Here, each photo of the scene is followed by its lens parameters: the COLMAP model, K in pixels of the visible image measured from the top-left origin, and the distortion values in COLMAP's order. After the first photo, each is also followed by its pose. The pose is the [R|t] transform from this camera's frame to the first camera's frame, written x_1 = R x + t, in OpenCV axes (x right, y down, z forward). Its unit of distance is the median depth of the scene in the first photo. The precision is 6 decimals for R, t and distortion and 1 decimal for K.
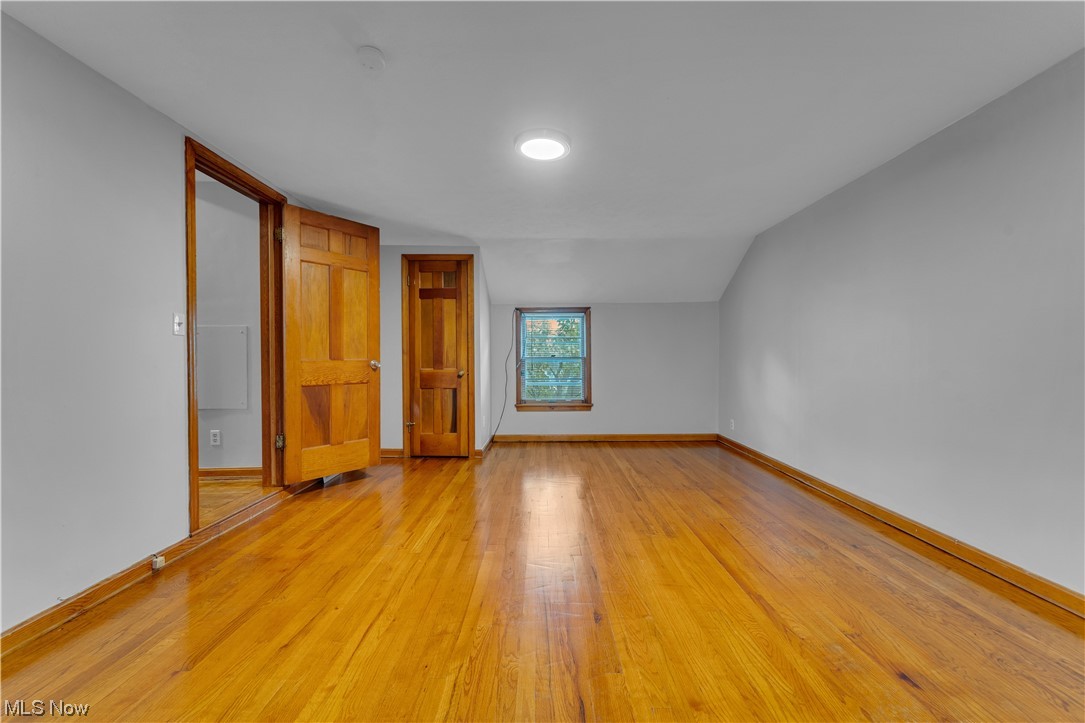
lens RADIAL K [[436.8, 0, 542.1], [0, 436.8, 363.4], [0, 0, 1]] dist [0.002336, 0.000230]
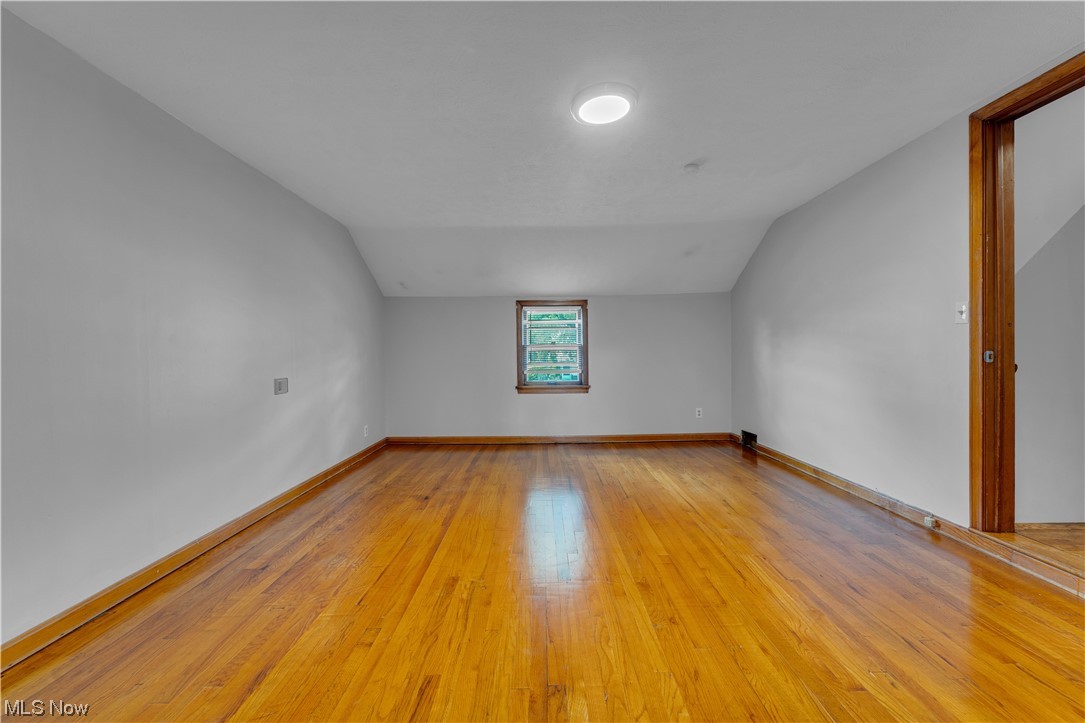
lens RADIAL K [[436.8, 0, 542.1], [0, 436.8, 363.4], [0, 0, 1]] dist [0.002336, 0.000230]
pose [[-0.999832, 0.018071, -0.003088, 0.138860], [0.017941, 0.999121, 0.037883, -0.027622], [0.003769, 0.037821, -0.999277, 1.921514]]
